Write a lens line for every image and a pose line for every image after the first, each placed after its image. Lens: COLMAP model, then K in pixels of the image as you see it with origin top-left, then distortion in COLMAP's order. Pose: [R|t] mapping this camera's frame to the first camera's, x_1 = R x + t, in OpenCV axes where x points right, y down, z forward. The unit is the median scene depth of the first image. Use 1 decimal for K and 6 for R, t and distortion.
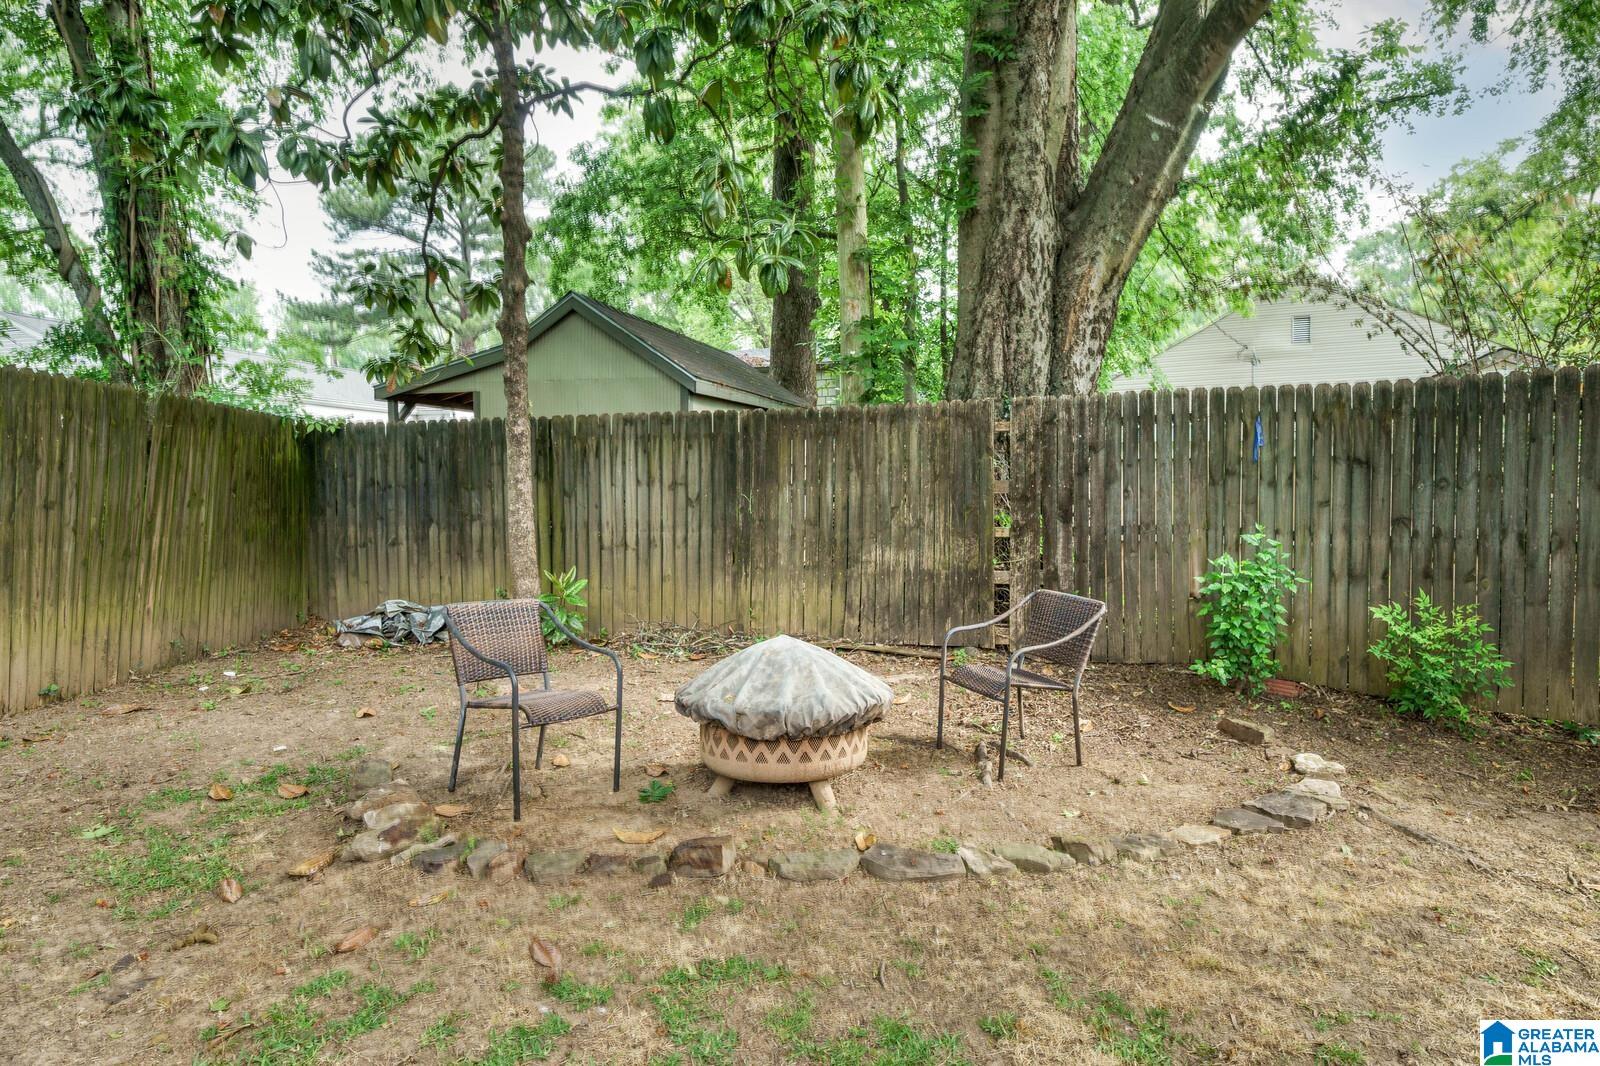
lens RADIAL K [[945.9, 0, 800.0], [0, 945.9, 533.0], [0, 0, 1]] dist [0.001262, 0.000205]
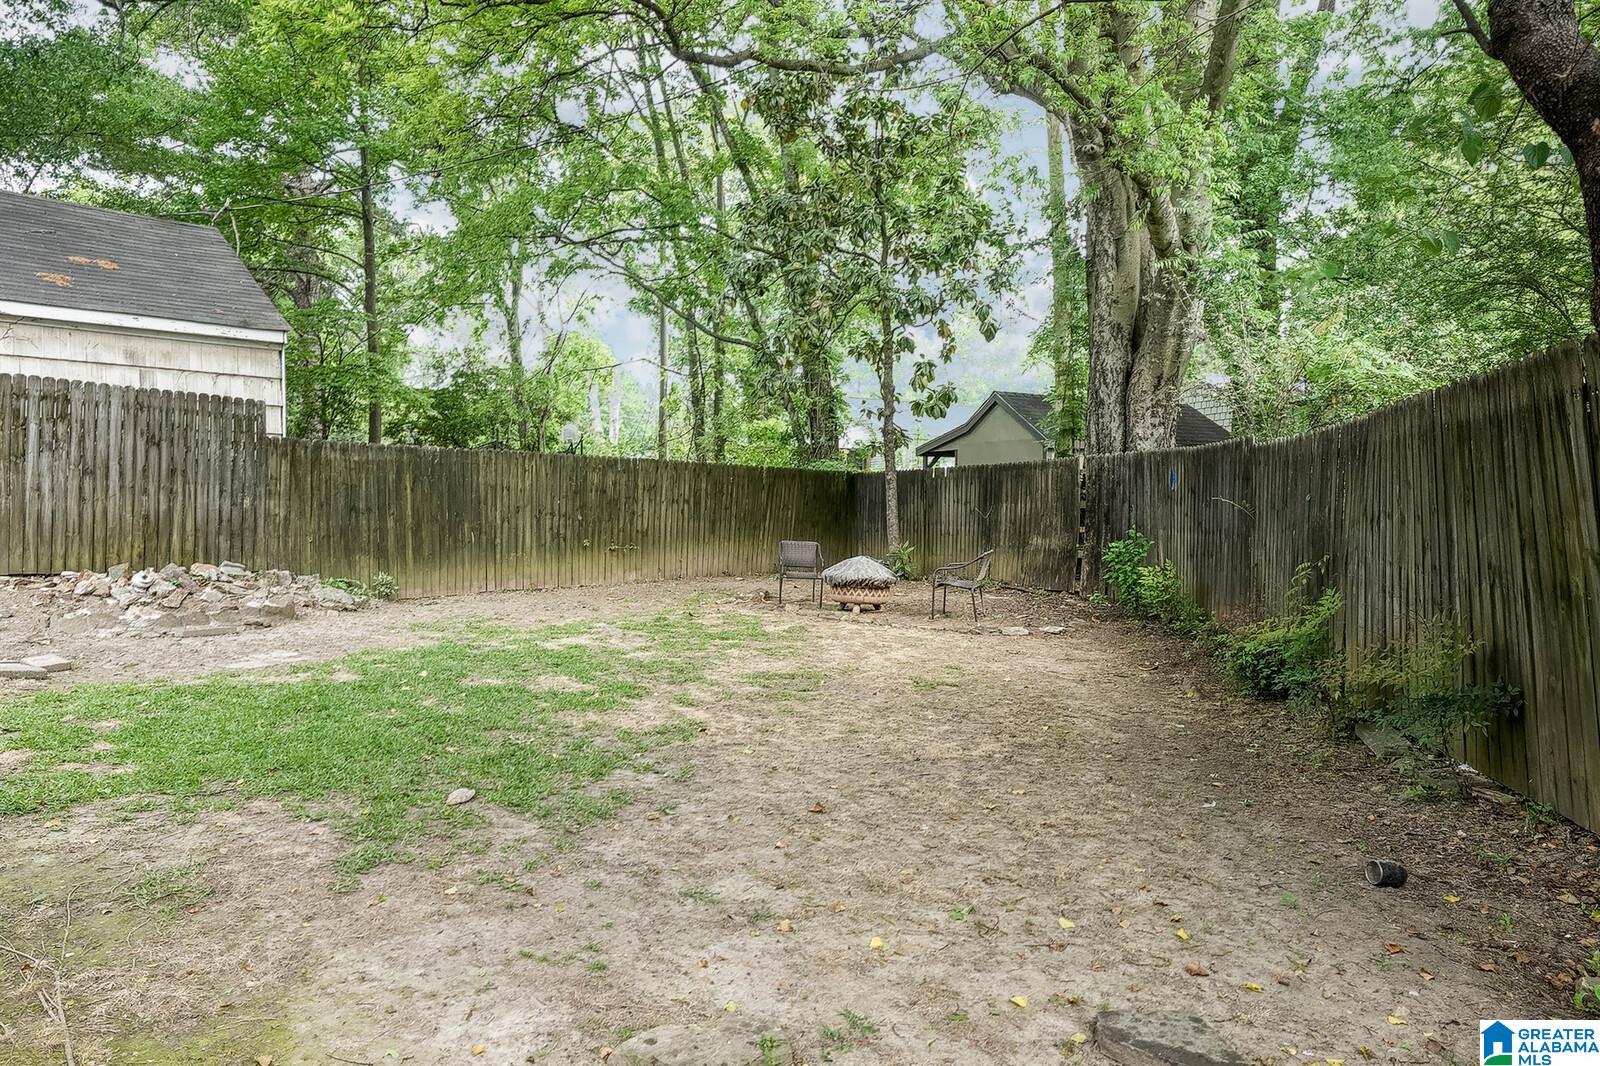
lens RADIAL K [[945.9, 0, 800.0], [0, 945.9, 533.0], [0, 0, 1]] dist [0.001262, 0.000205]
pose [[0.667627, 0.029255, -0.743921, 1.176835], [-0.043334, 0.999061, 0.000399, 0.027988], [0.743234, 0.031971, 0.668267, -0.604120]]
